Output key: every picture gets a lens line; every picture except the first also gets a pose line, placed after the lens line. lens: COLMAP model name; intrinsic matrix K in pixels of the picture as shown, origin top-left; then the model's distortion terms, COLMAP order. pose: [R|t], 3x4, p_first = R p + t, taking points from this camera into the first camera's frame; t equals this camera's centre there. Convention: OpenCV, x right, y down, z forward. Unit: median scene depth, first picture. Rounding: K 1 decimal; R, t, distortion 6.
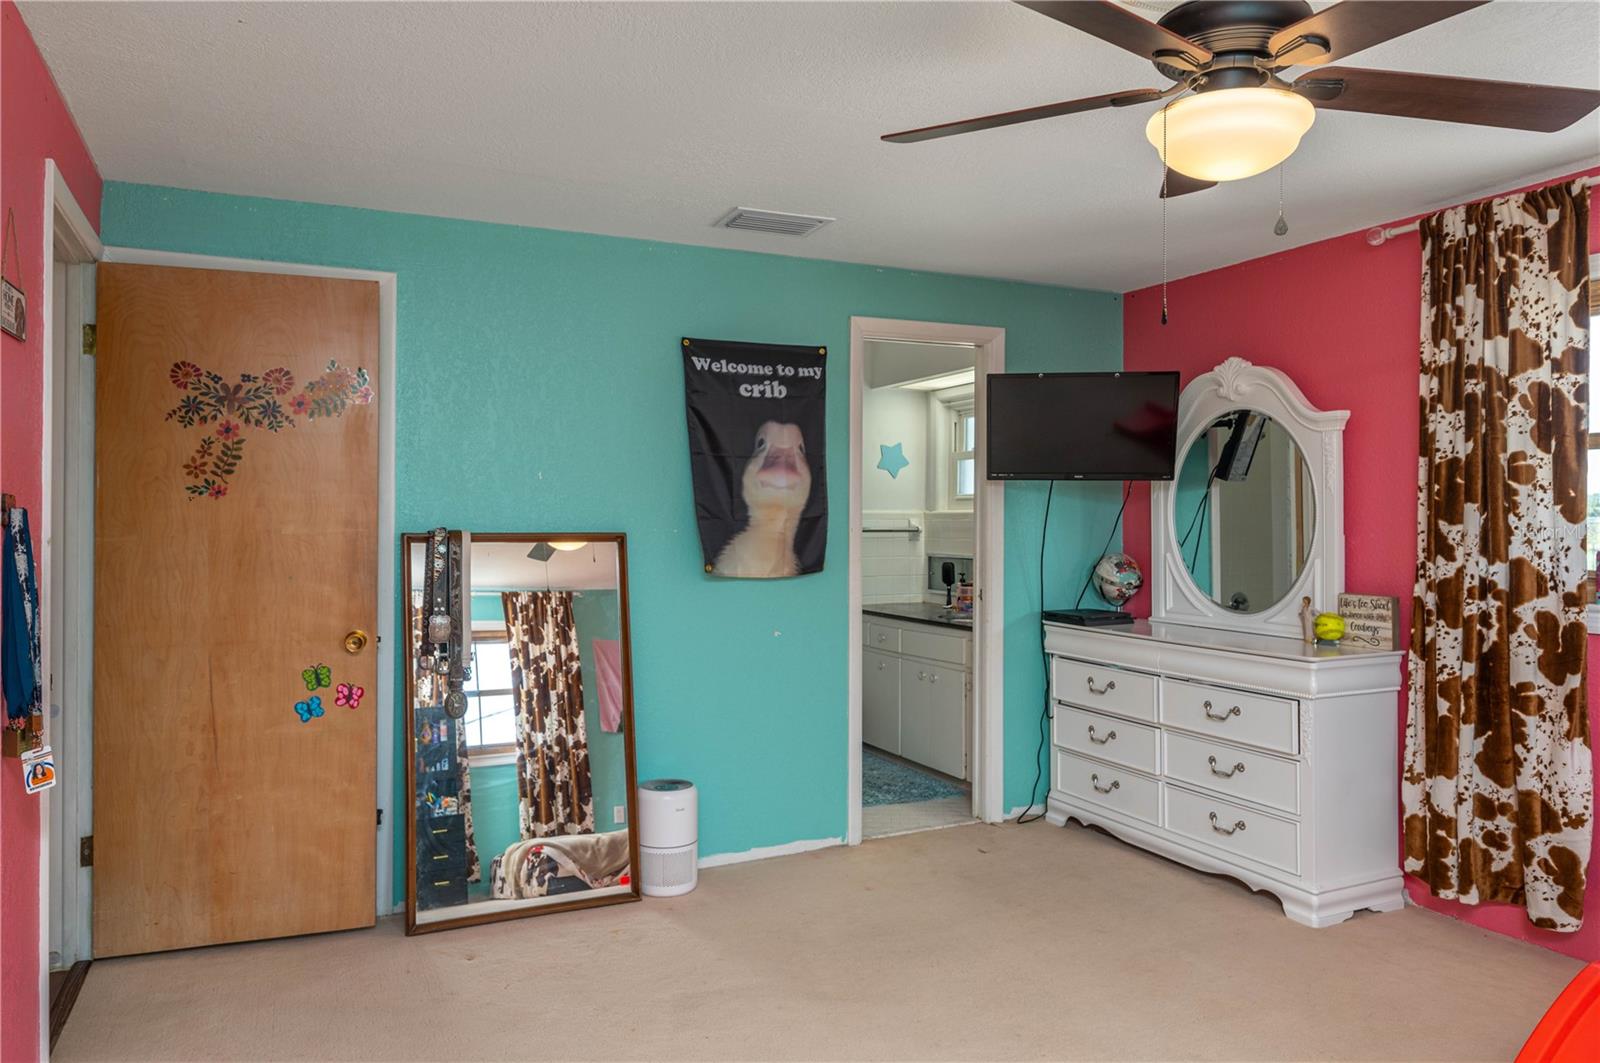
lens RADIAL K [[1104.0, 0, 796.0], [0, 1104.0, 521.9], [0, 0, 1]] dist [0.005485, 0.002254]
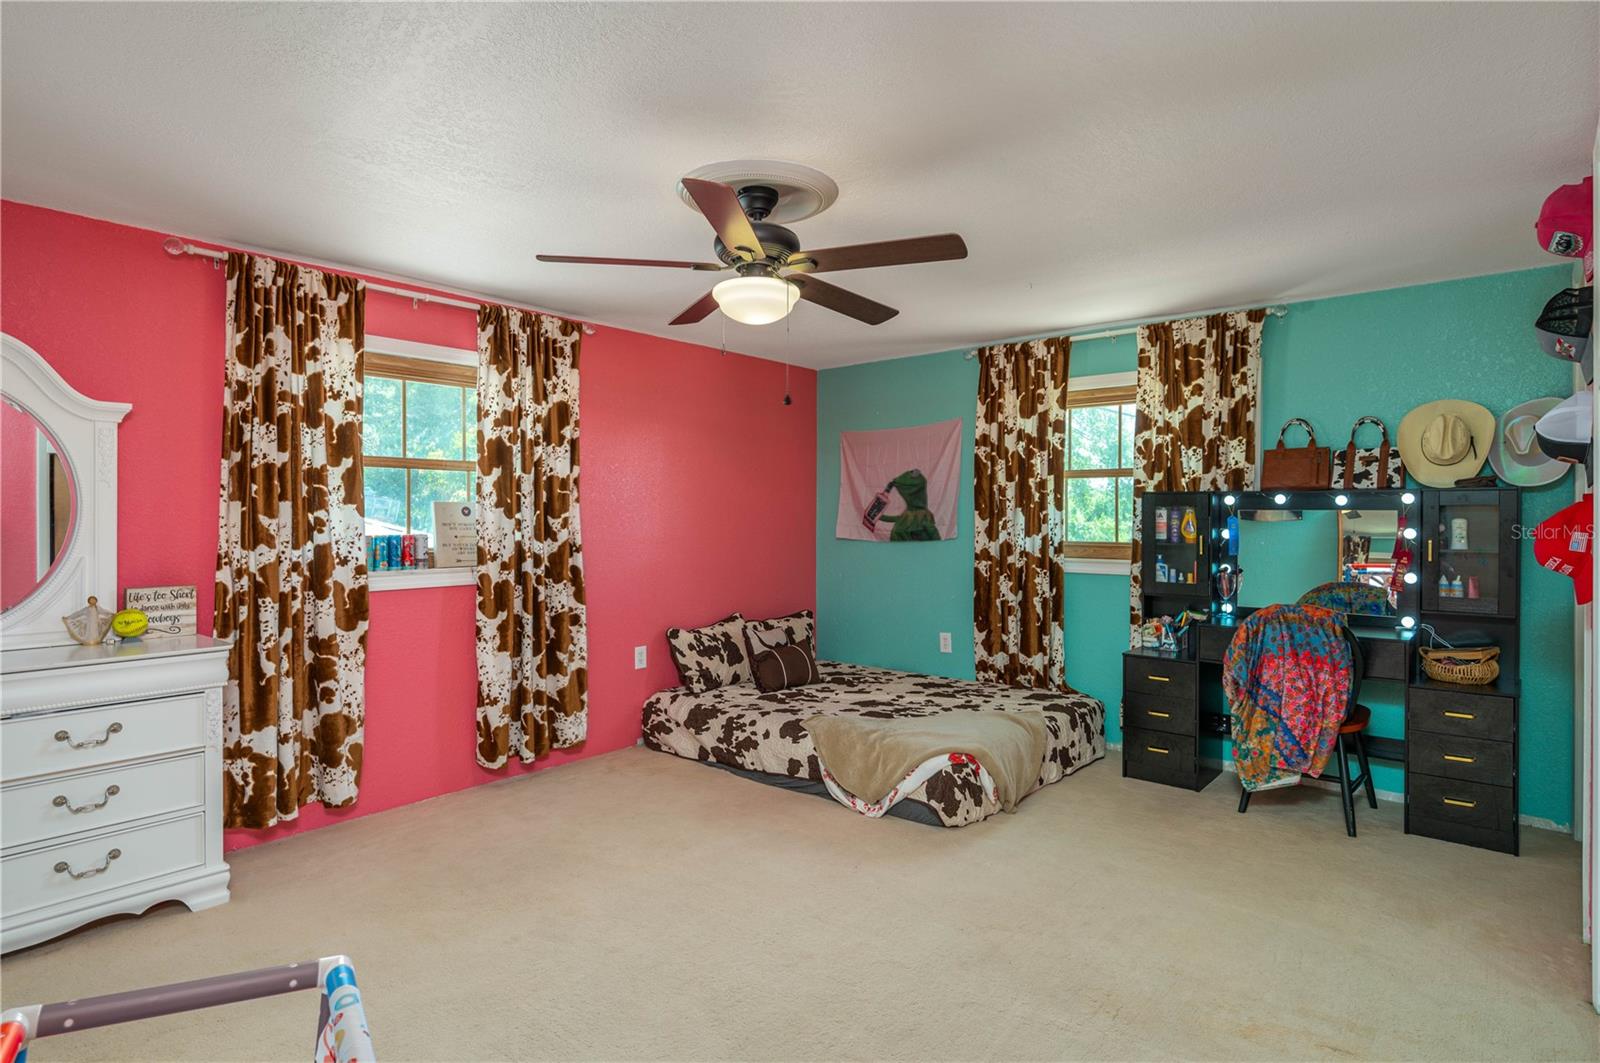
lens RADIAL K [[820.4, 0, 797.8], [0, 820.4, 526.4], [0, 0, 1]] dist [-0.005746, -0.000173]
pose [[-0.406257, -0.011967, 0.913681, -0.507956], [-0.002886, 0.999926, 0.011813, -0.001499], [-0.913754, 0.002162, -0.406261, 0.910560]]
